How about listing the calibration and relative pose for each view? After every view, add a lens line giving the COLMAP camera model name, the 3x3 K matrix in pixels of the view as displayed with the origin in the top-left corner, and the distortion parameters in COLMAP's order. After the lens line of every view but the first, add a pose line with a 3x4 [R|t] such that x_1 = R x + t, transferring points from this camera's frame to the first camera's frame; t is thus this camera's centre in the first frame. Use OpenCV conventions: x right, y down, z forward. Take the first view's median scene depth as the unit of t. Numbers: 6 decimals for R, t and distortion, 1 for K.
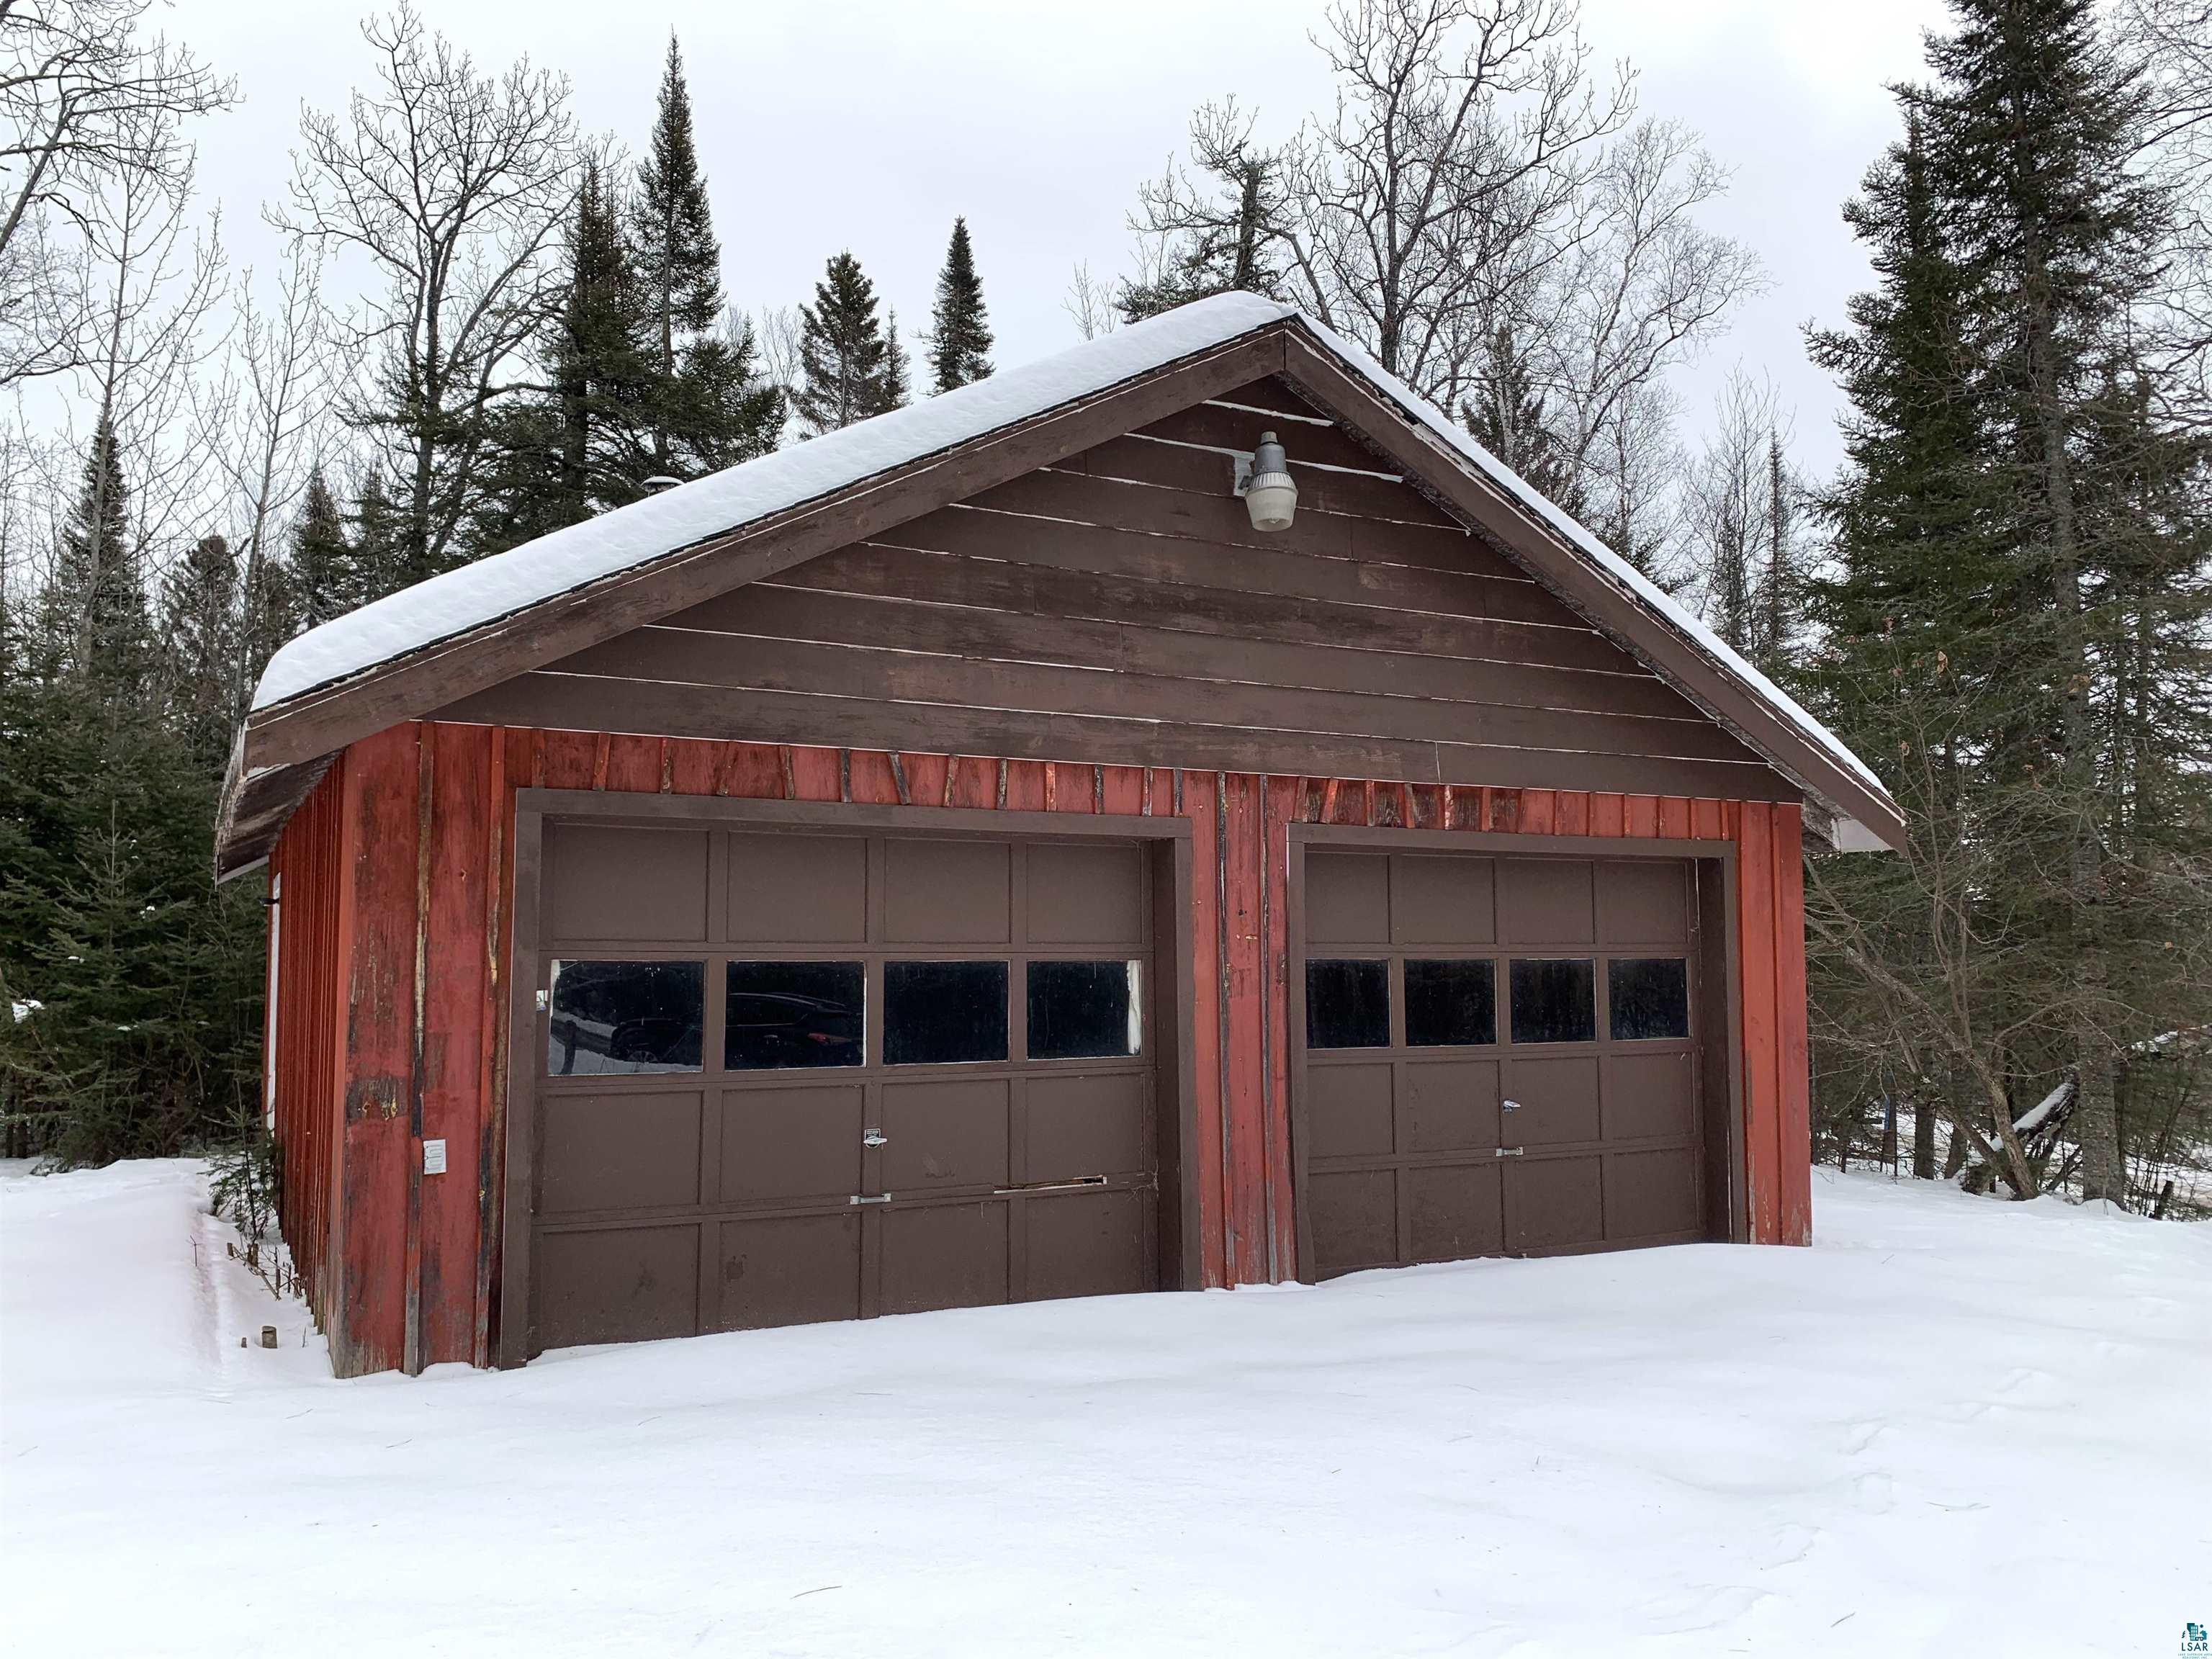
lens RADIAL K [[1684.5, 0, 1106.0], [0, 1684.5, 829.5], [0, 0, 1]] dist [0.068723, -0.103837]
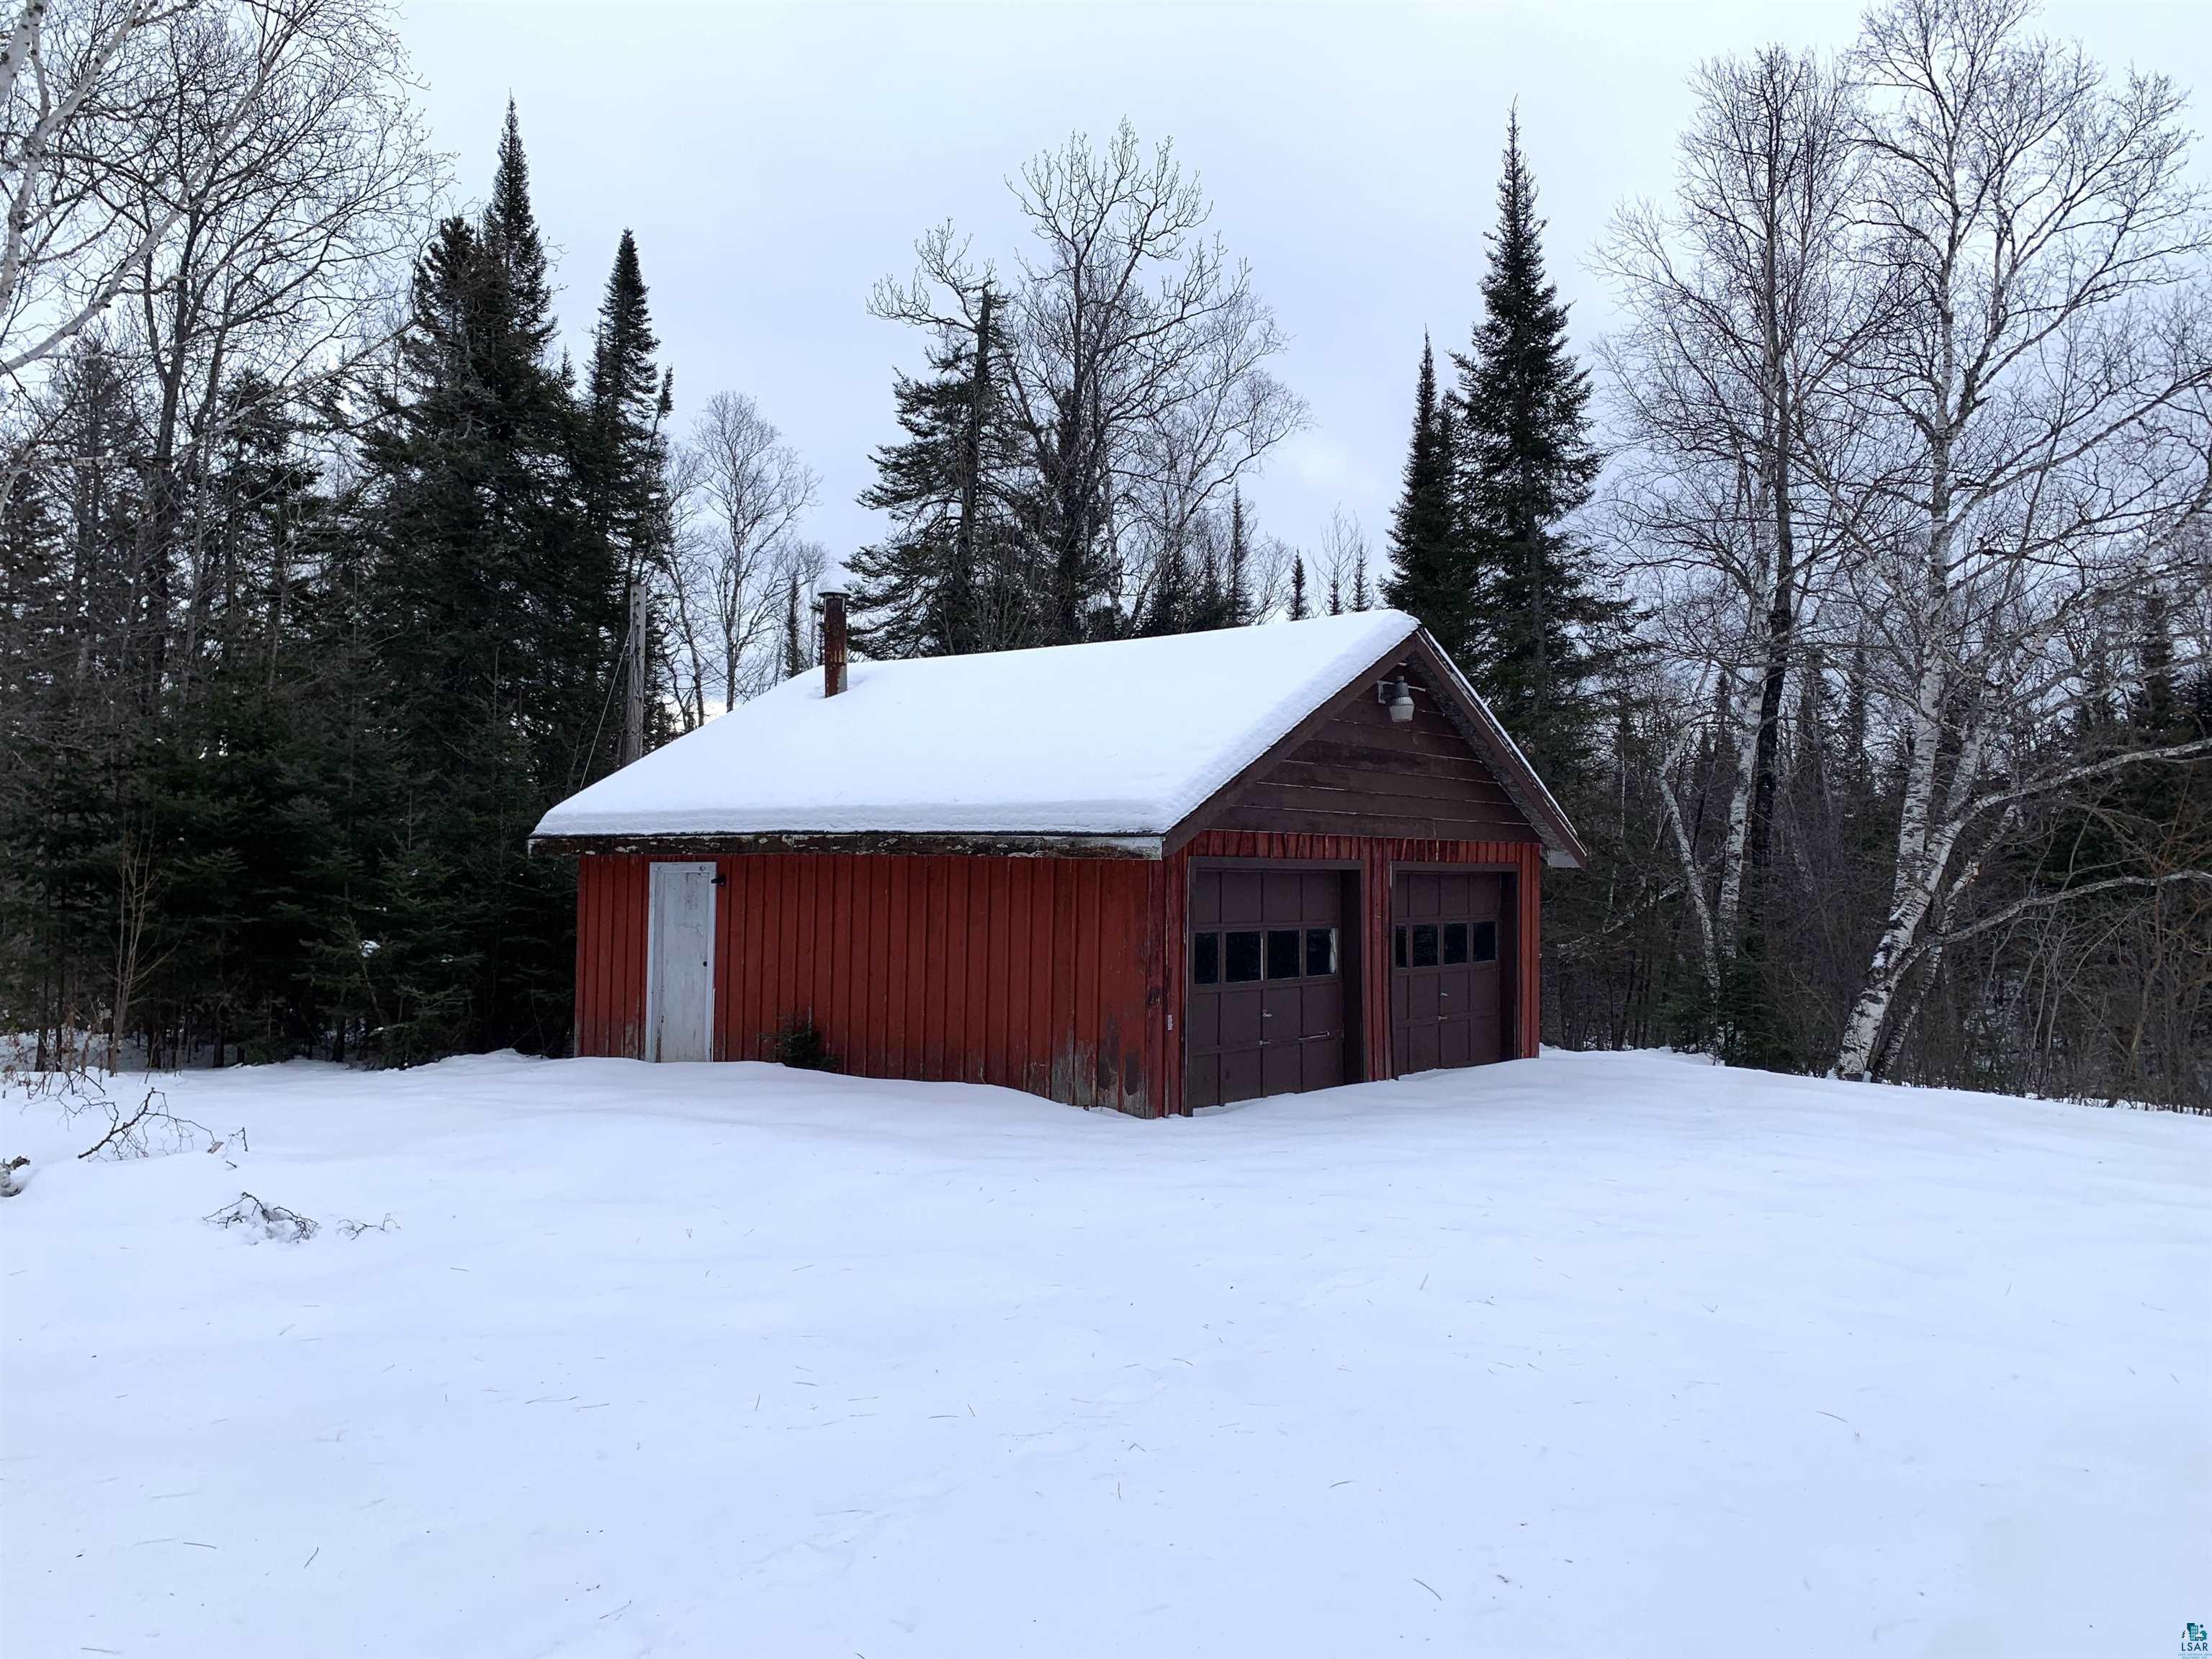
lens RADIAL K [[1673.8, 0, 1106.0], [0, 1673.8, 829.5], [0, 0, 1]] dist [-0.000485, 0.000849]
pose [[0.914846, 0.022544, 0.403173, -0.858836], [-0.044311, 0.998015, 0.044743, -0.097983], [-0.401364, -0.058798, 0.914030, -0.607357]]
